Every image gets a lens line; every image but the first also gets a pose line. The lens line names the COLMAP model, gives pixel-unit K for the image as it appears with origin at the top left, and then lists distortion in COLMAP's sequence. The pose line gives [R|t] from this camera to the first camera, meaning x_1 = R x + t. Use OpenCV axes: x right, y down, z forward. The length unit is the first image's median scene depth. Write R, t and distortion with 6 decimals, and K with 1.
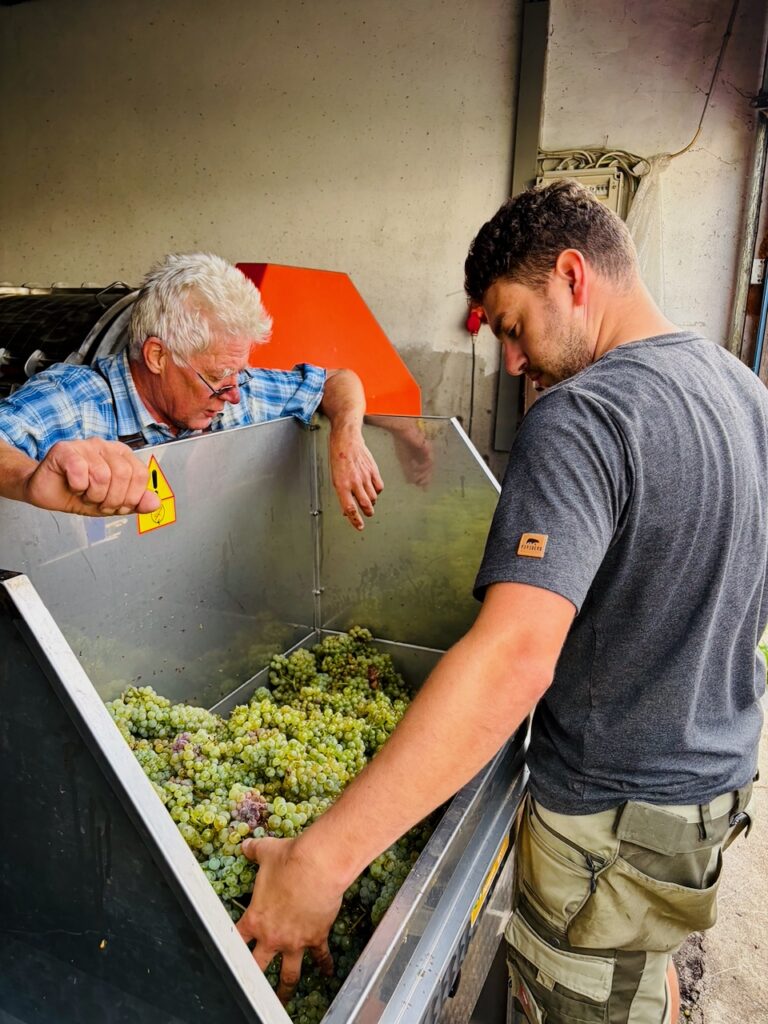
lens RADIAL K [[765.8, 0, 366.6], [0, 765.8, 522.1], [0, 0, 1]] dist [0.034147, -0.042945]
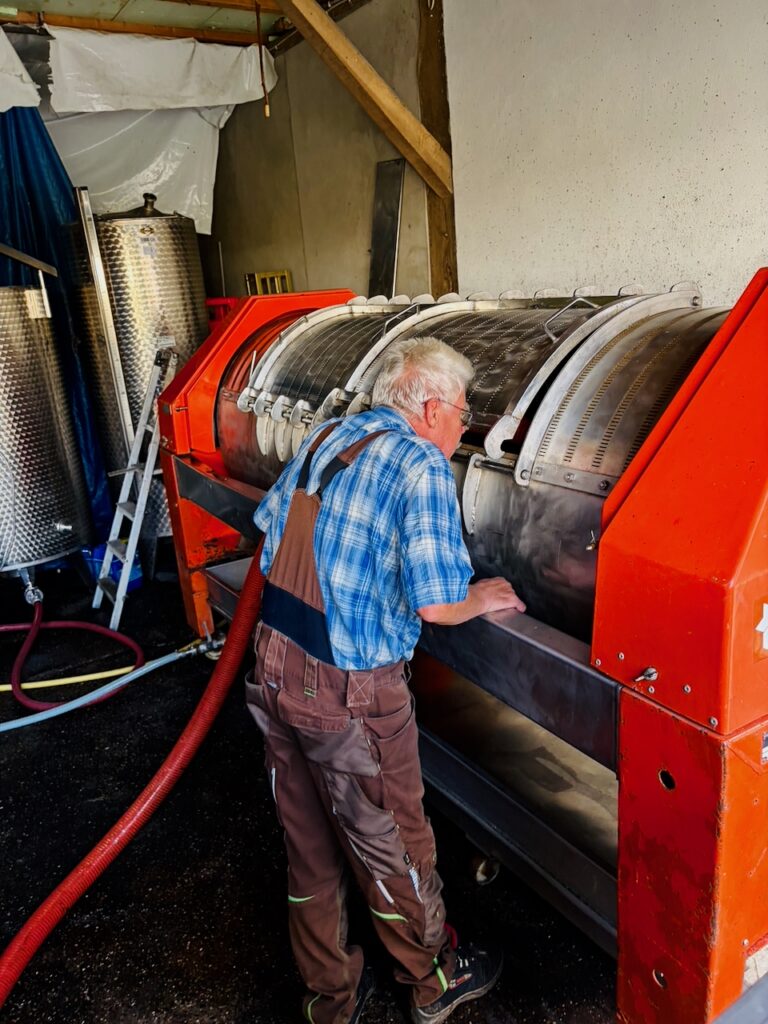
lens RADIAL K [[765.8, 0, 387.7], [0, 765.8, 520.8], [0, 0, 1]] dist [0.034147, -0.042945]
pose [[0.843811, 0.079553, -0.530711, -0.062551], [-0.047375, 0.996133, 0.073995, -0.111152], [0.534545, -0.037295, 0.844316, 0.230893]]
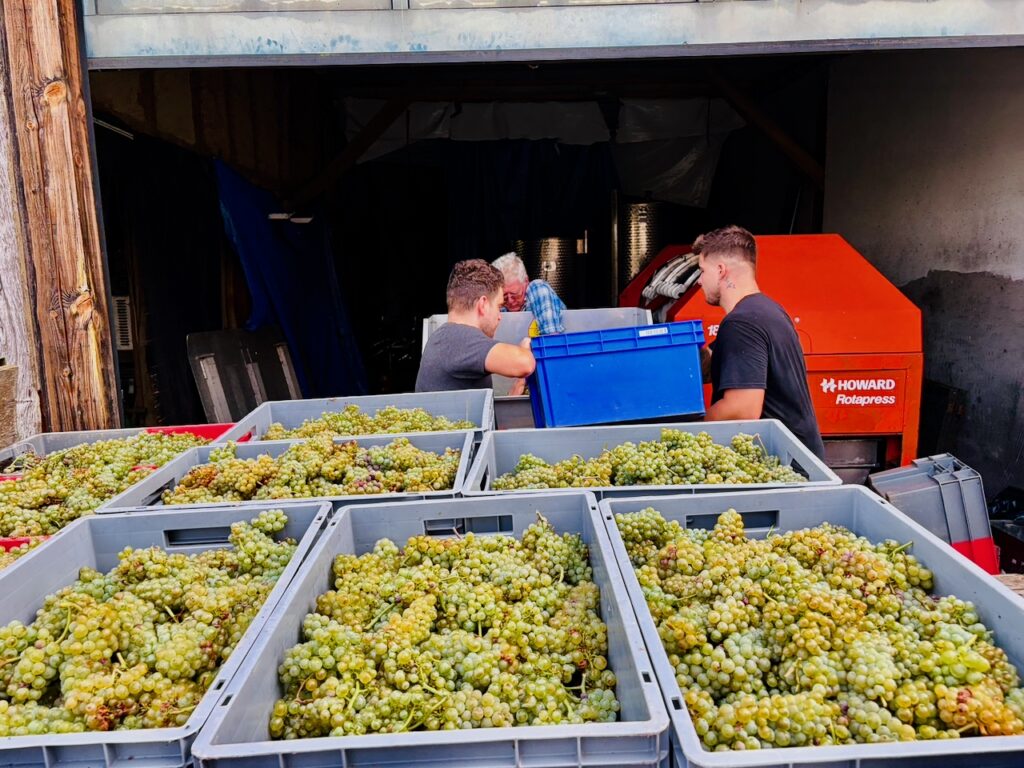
lens RADIAL K [[765.8, 0, 516.7], [0, 765.8, 395.3], [0, 0, 1]] dist [0.034147, -0.042945]
pose [[0.425423, 0.127510, -0.895967, 0.813976], [-0.198253, 0.979108, 0.045208, 0.034446], [0.883012, 0.158396, 0.441815, -0.141020]]
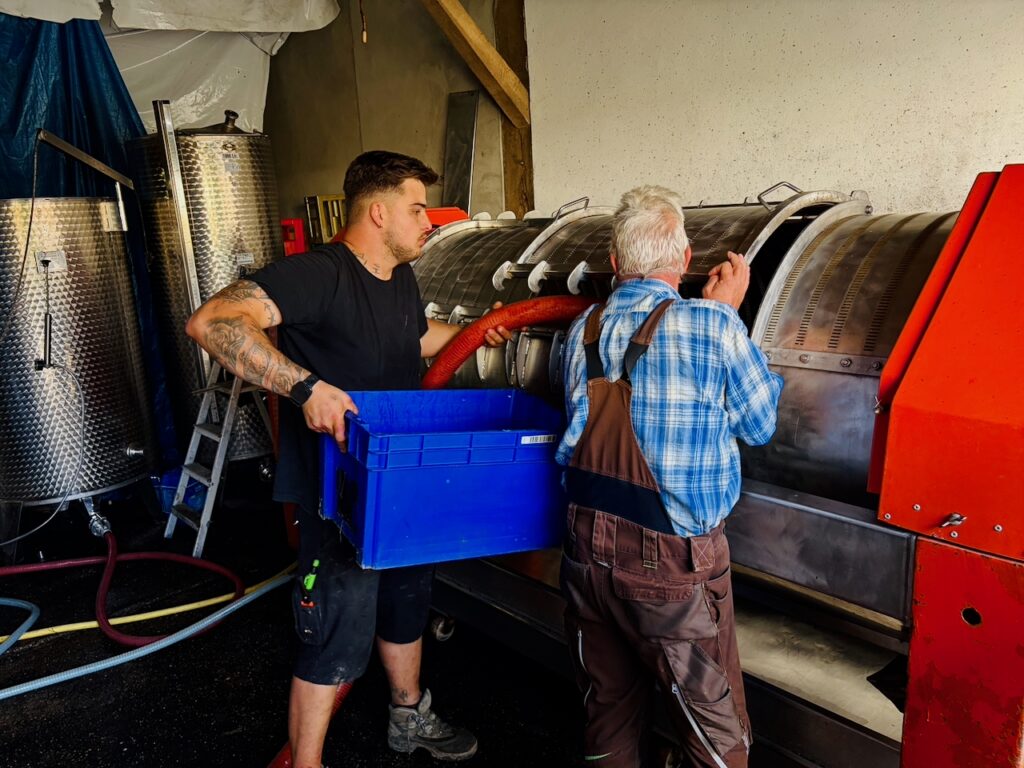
lens RADIAL K [[765.8, 0, 505.6], [0, 765.8, 394.9], [0, 0, 1]] dist [0.034147, -0.042945]
pose [[0.921509, 0.024581, -0.387579, -0.191524], [-0.031273, 0.999451, -0.010966, -0.075811], [0.387097, 0.022226, 0.921771, 0.145462]]
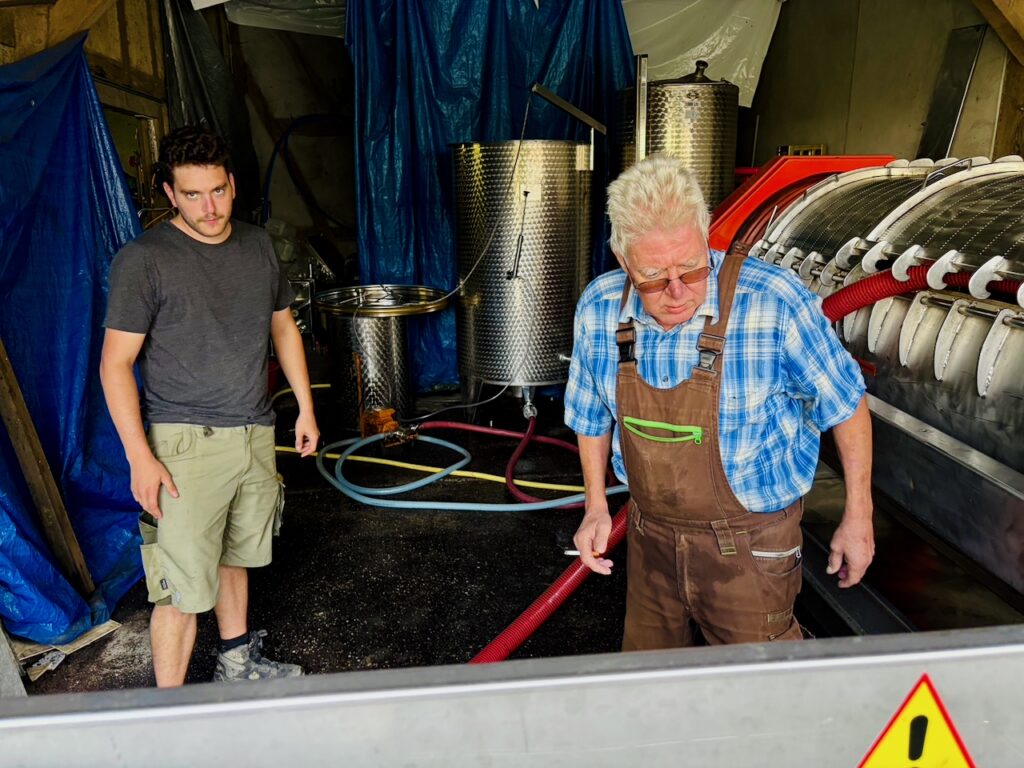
lens RADIAL K [[765.8, 0, 514.3], [0, 765.8, 390.4], [0, 0, 1]] dist [0.034147, -0.042945]
pose [[0.500311, 0.203382, -0.841620, -0.032046], [-0.204868, 0.972226, 0.113158, -0.066102], [0.841260, 0.115807, 0.528082, 0.198821]]
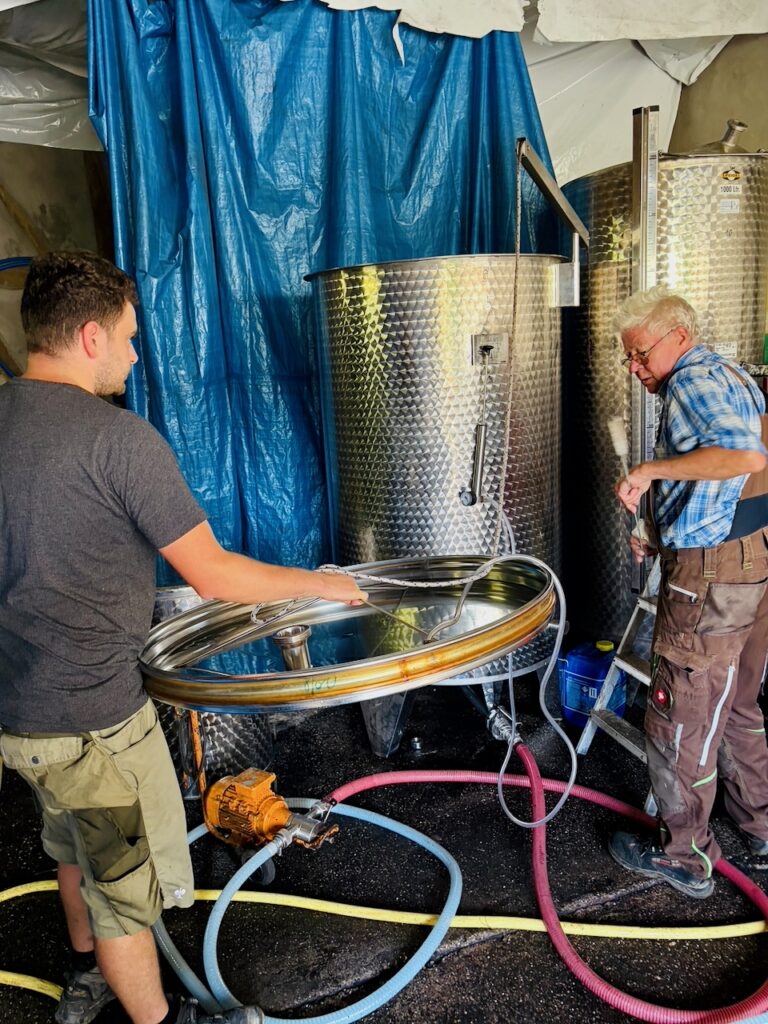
lens RADIAL K [[765.8, 0, 380.0], [0, 765.8, 521.0], [0, 0, 1]] dist [0.034147, -0.042945]
pose [[0.674668, 0.111692, -0.729622, -0.681301], [-0.121696, 0.991789, 0.039295, -0.103241], [0.728020, 0.062281, 0.682721, 0.306714]]
